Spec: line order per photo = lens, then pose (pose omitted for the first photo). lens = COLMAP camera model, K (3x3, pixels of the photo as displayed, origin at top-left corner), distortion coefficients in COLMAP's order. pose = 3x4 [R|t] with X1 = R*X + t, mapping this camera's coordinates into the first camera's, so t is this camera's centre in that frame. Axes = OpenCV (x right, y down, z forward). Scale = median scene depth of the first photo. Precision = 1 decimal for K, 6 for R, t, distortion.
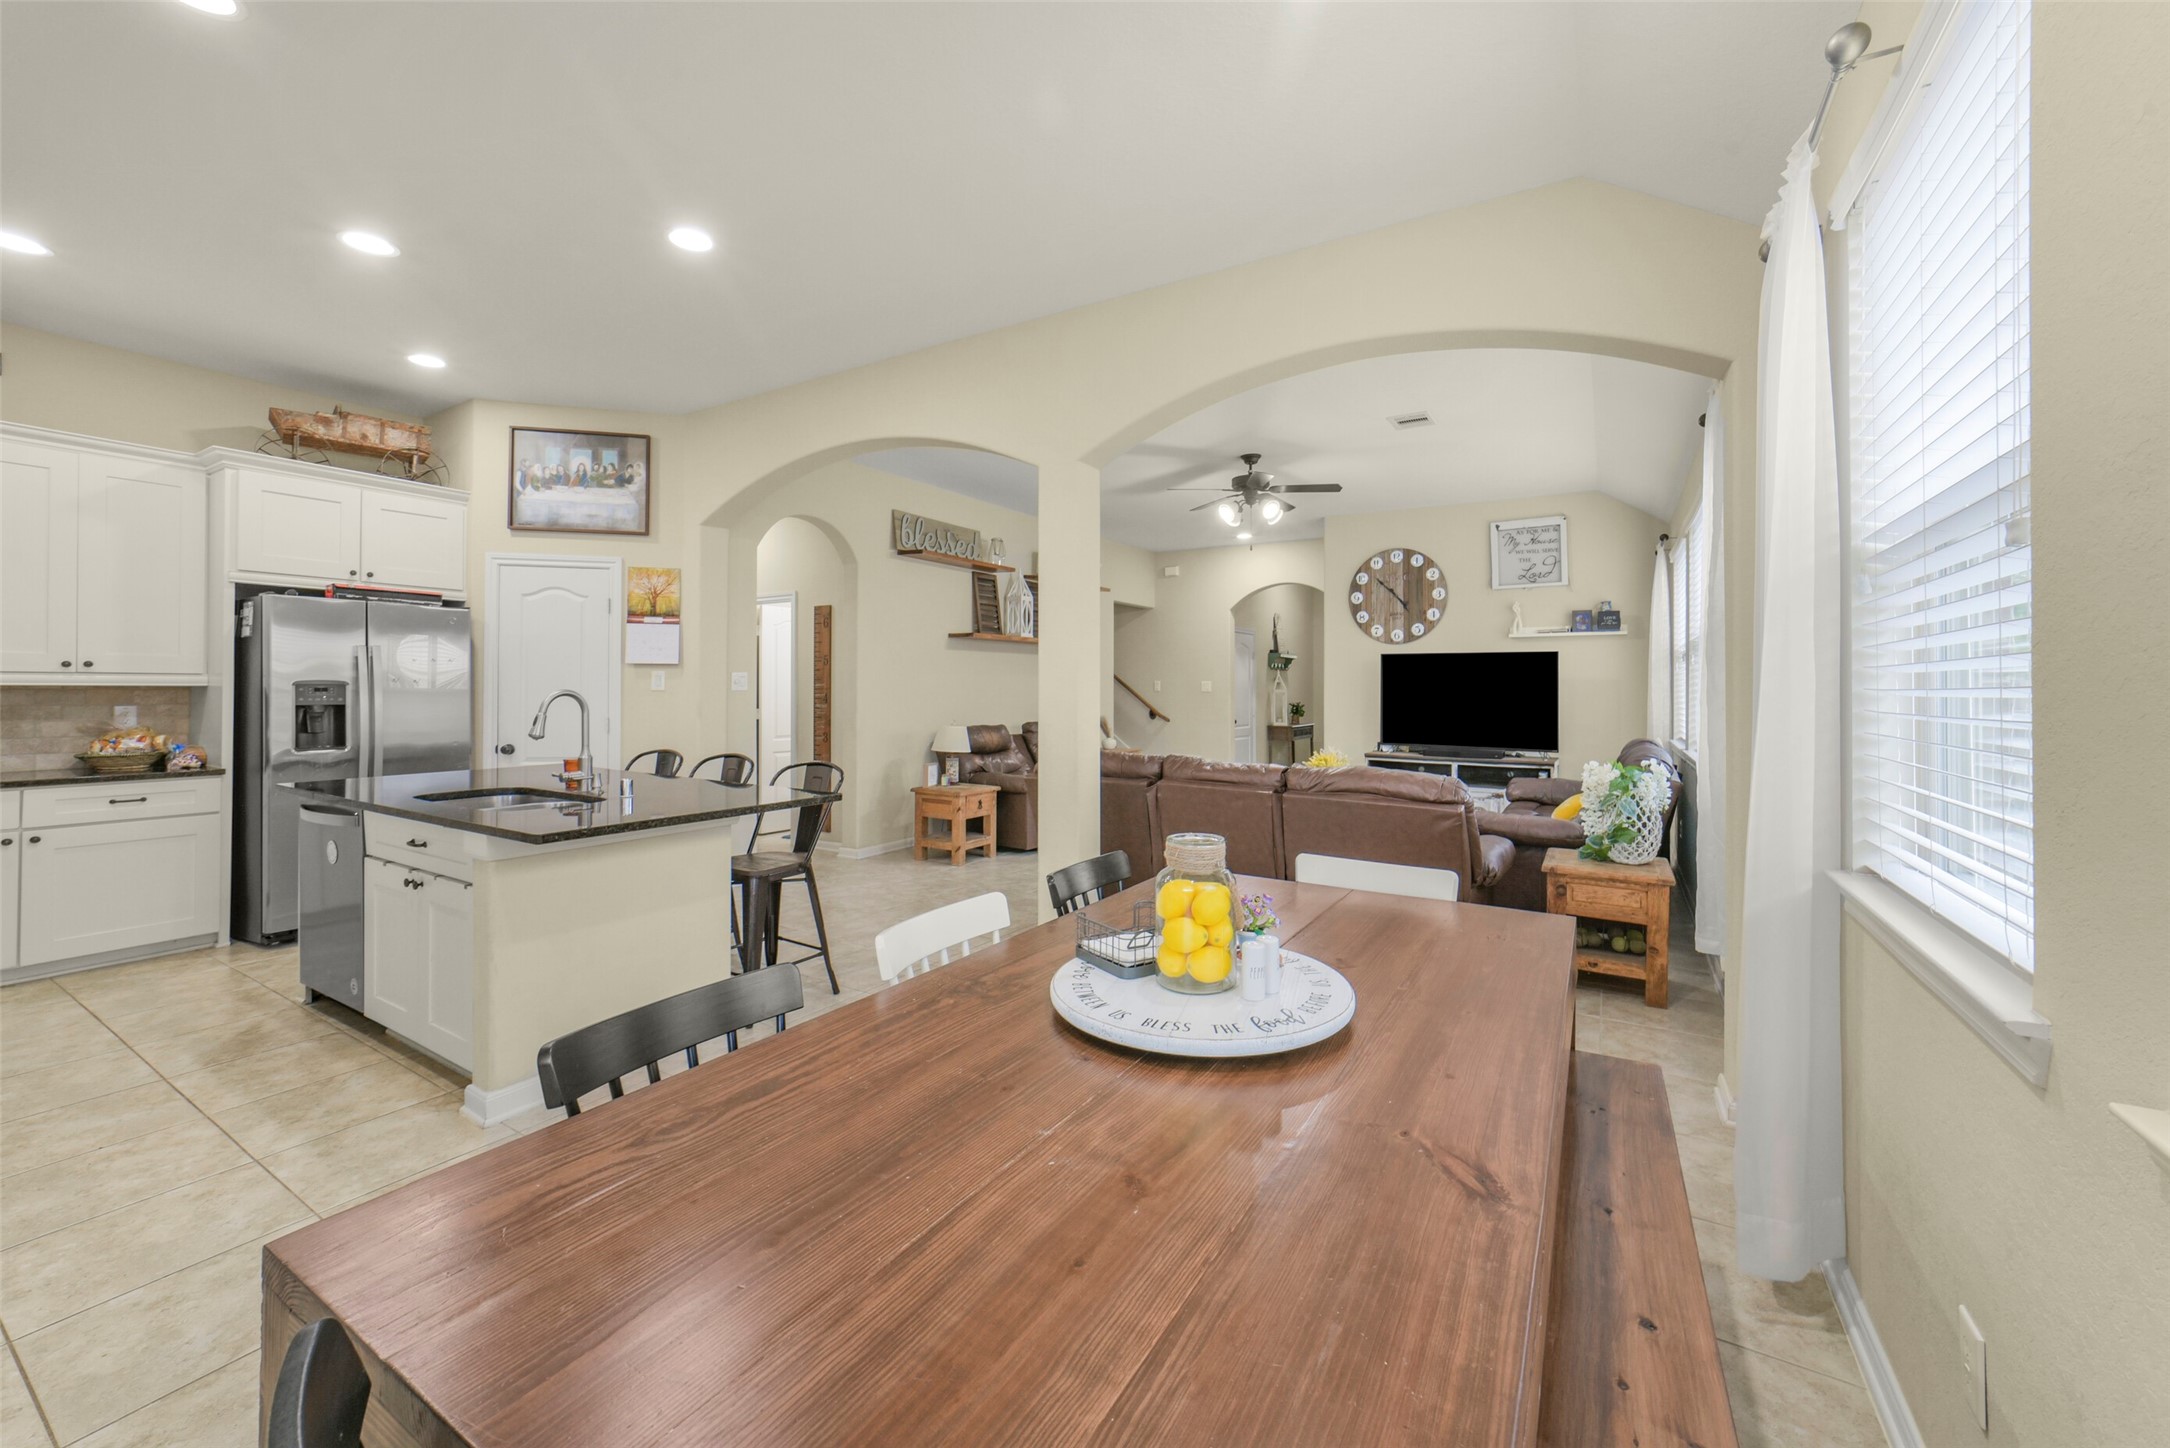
lens RADIAL K [[842.0, 0, 1086.5], [0, 842.0, 682.2], [0, 0, 1]] dist [-0.015634, 0.009610]
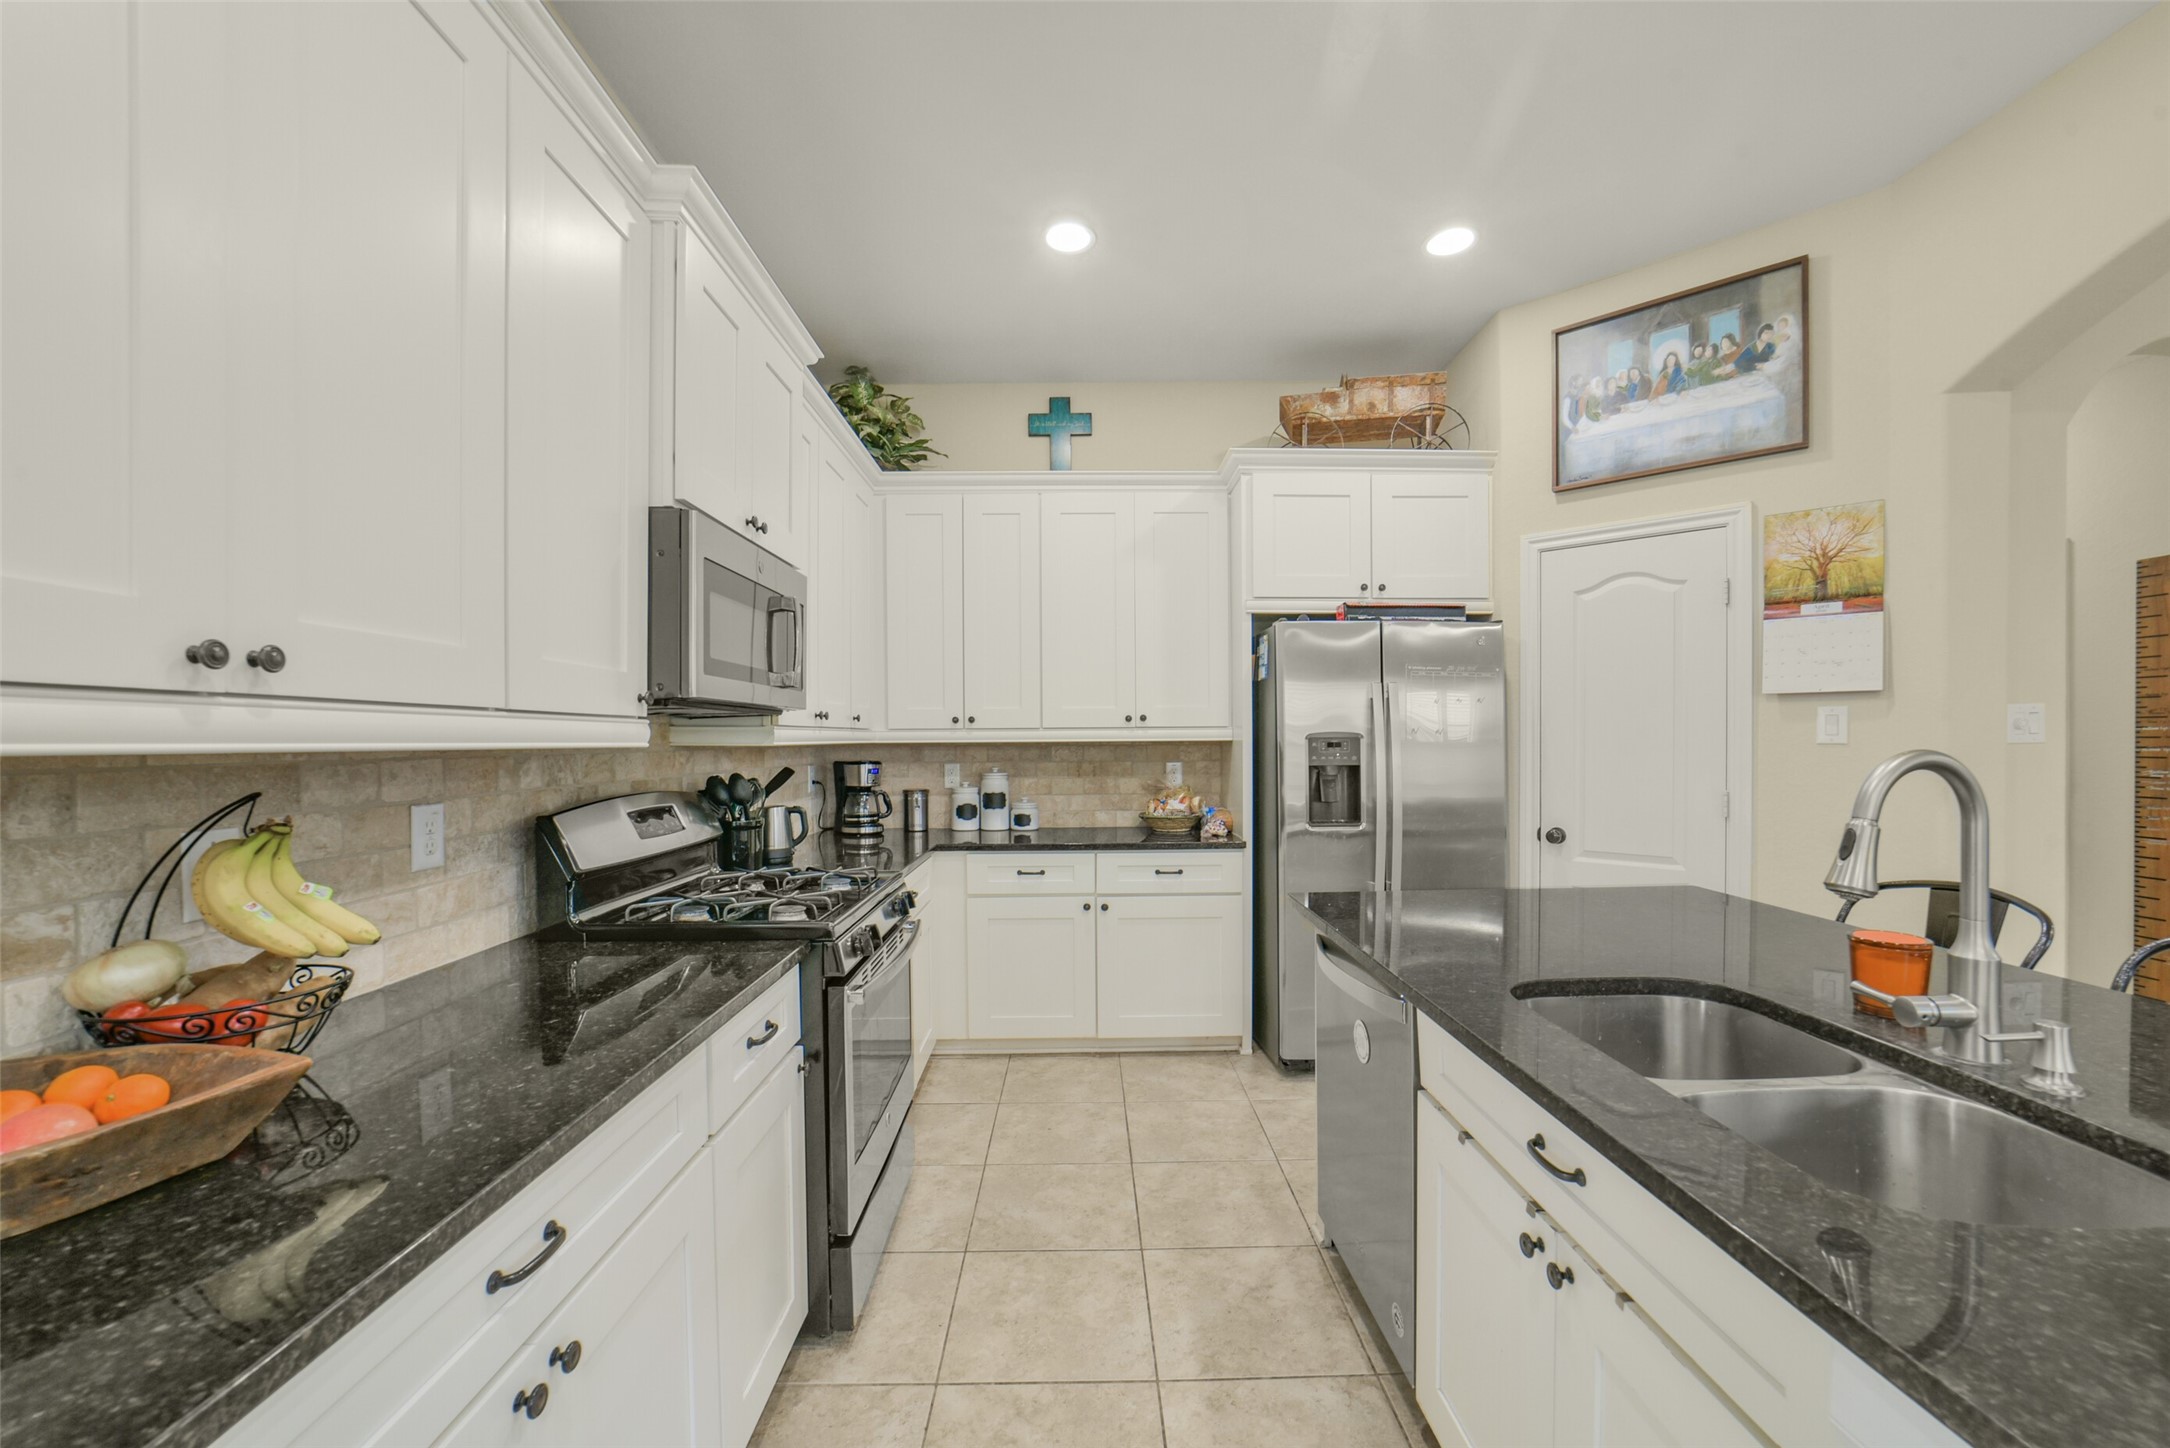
lens RADIAL K [[859.6, 0, 1086.6], [0, 859.6, 751.0], [0, 0, 1]] dist [-0.036203, 0.010036]
pose [[0.532310, 0.004149, -0.846539, -0.349339], [0.015343, 0.999776, 0.014548, -0.000114], [0.846410, -0.020733, 0.532128, 0.368469]]
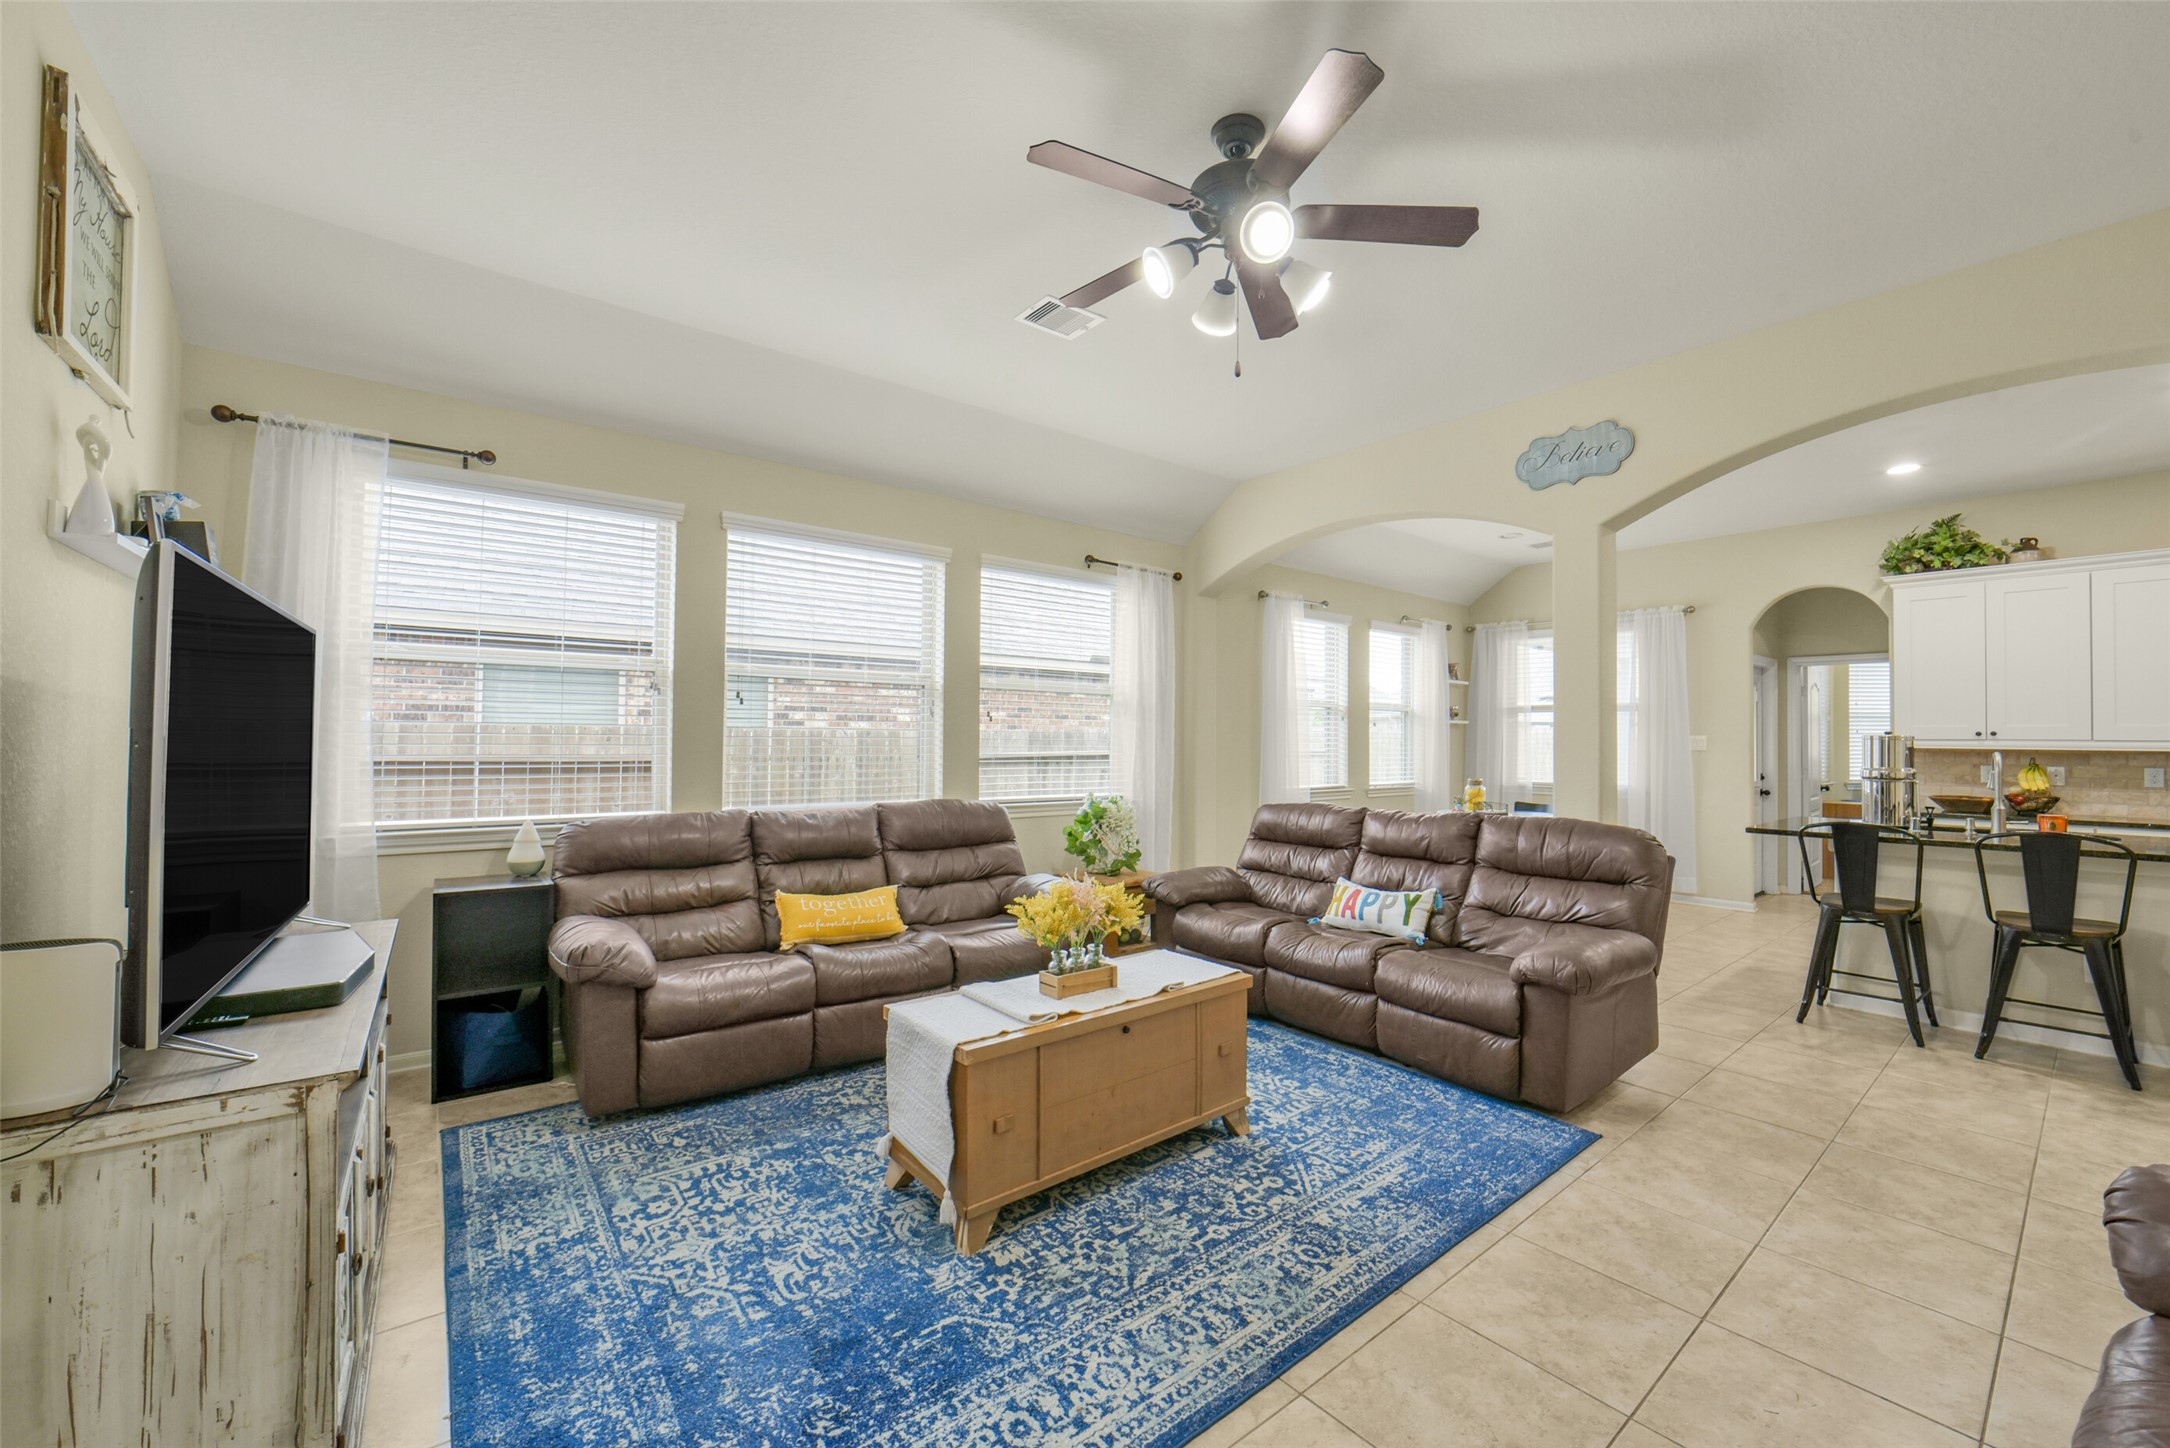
lens RADIAL K [[857.7, 0, 1098.0], [0, 857.7, 718.5], [0, 0, 1]] dist [-0.036815, 0.009826]
pose [[-0.946991, -0.006464, 0.321194, 0.190483], [-0.016535, 0.999453, -0.028635, 0.010857], [-0.320833, -0.032428, -0.946580, 1.796530]]
